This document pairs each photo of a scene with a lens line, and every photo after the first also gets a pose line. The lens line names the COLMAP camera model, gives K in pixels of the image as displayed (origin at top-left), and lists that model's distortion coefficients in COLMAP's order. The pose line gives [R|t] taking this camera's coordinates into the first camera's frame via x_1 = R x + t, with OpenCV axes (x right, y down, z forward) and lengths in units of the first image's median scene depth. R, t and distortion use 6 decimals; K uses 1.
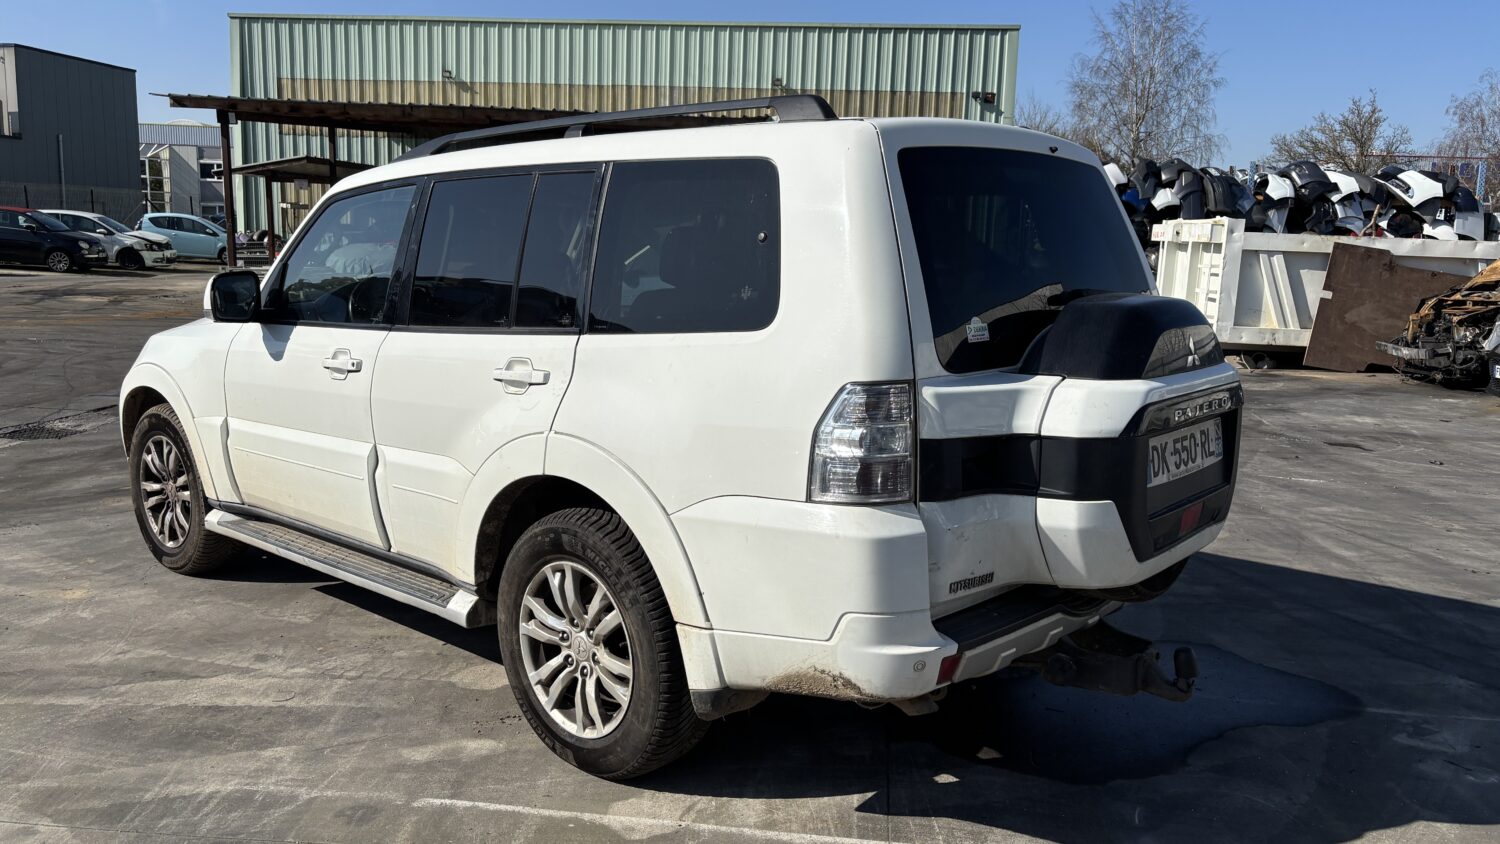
lens RADIAL K [[1136.9, 0, 739.5], [0, 1136.9, 418.4], [0, 0, 1]] dist [0.042190, -0.044504]
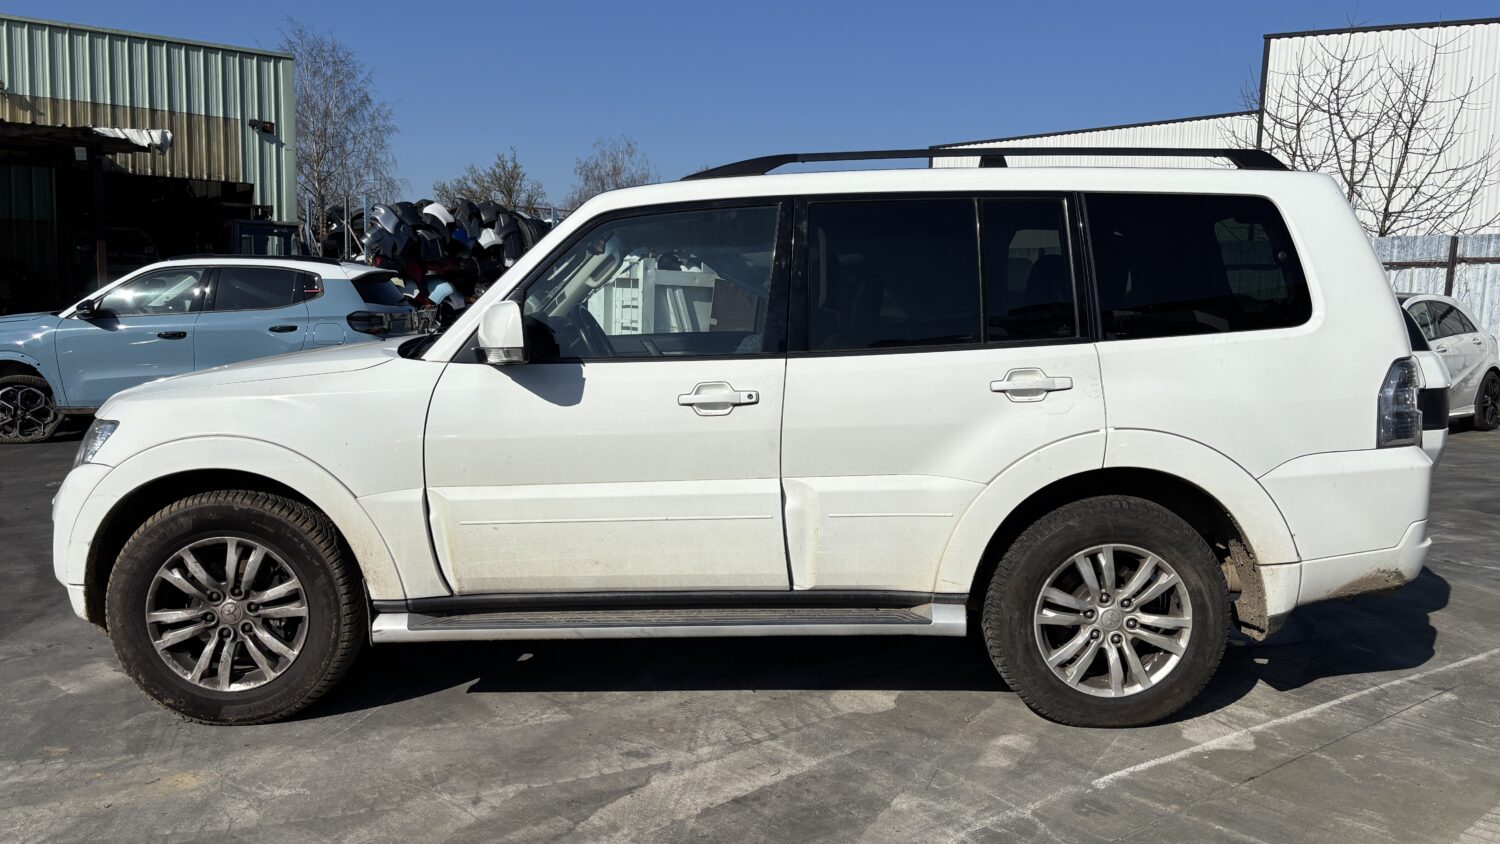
lens RADIAL K [[1136.9, 0, 748.3], [0, 1136.9, 422.3], [0, 0, 1]] dist [0.042190, -0.044504]
pose [[0.735406, -0.086509, 0.672082, -0.728126], [0.107424, 0.994159, 0.010420, -0.027427], [-0.669057, 0.064535, 0.740403, 0.247078]]
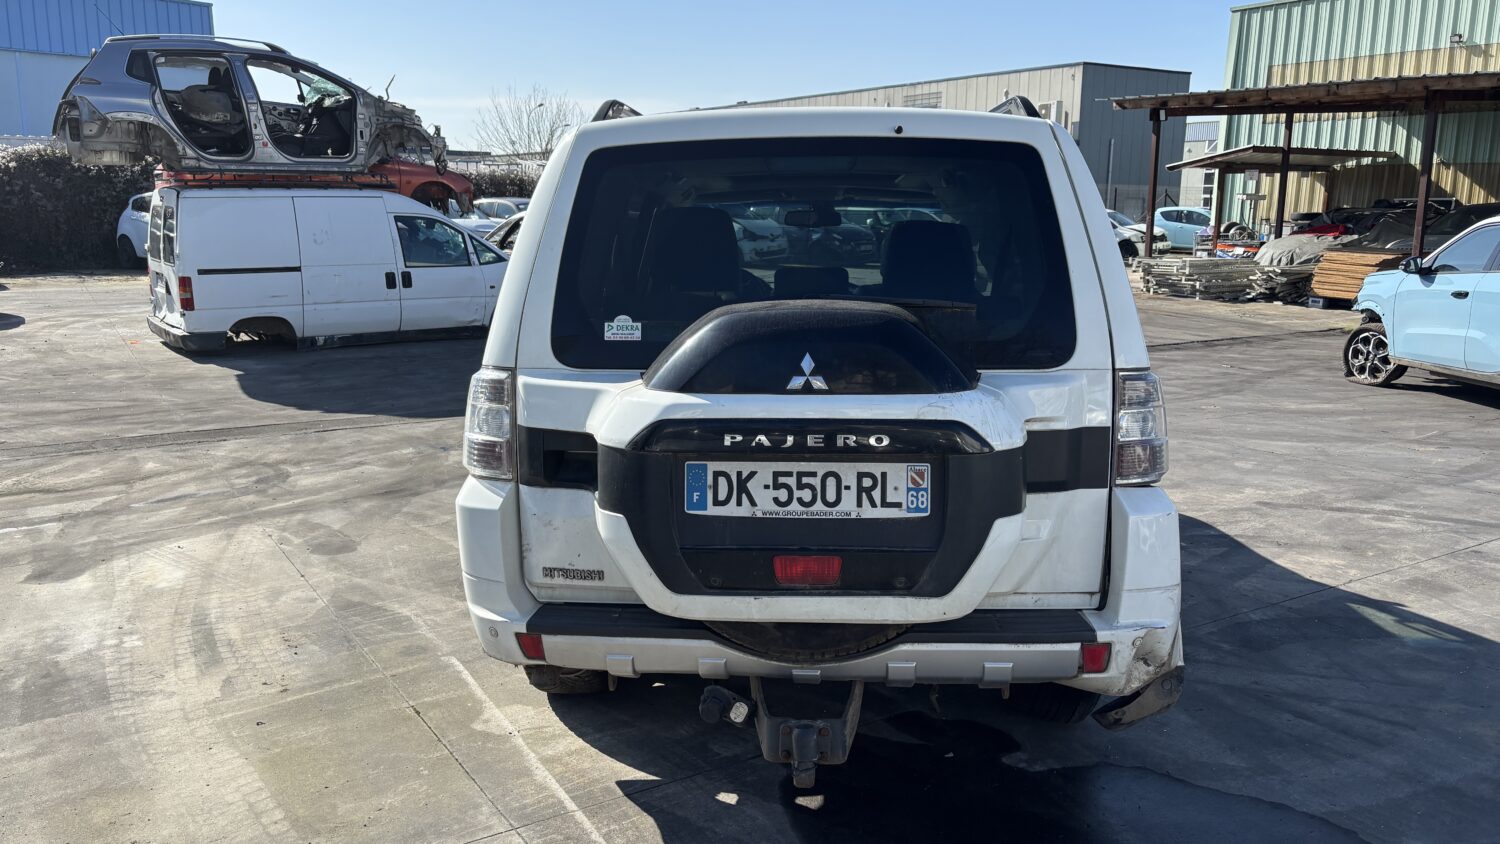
lens RADIAL K [[1136.9, 0, 749.6], [0, 1136.9, 419.2], [0, 0, 1]] dist [0.042190, -0.044504]
pose [[0.628958, 0.121037, -0.767960, 0.566519], [-0.114824, 0.991435, 0.062218, -0.039643], [0.768913, 0.049048, 0.637469, 0.245597]]
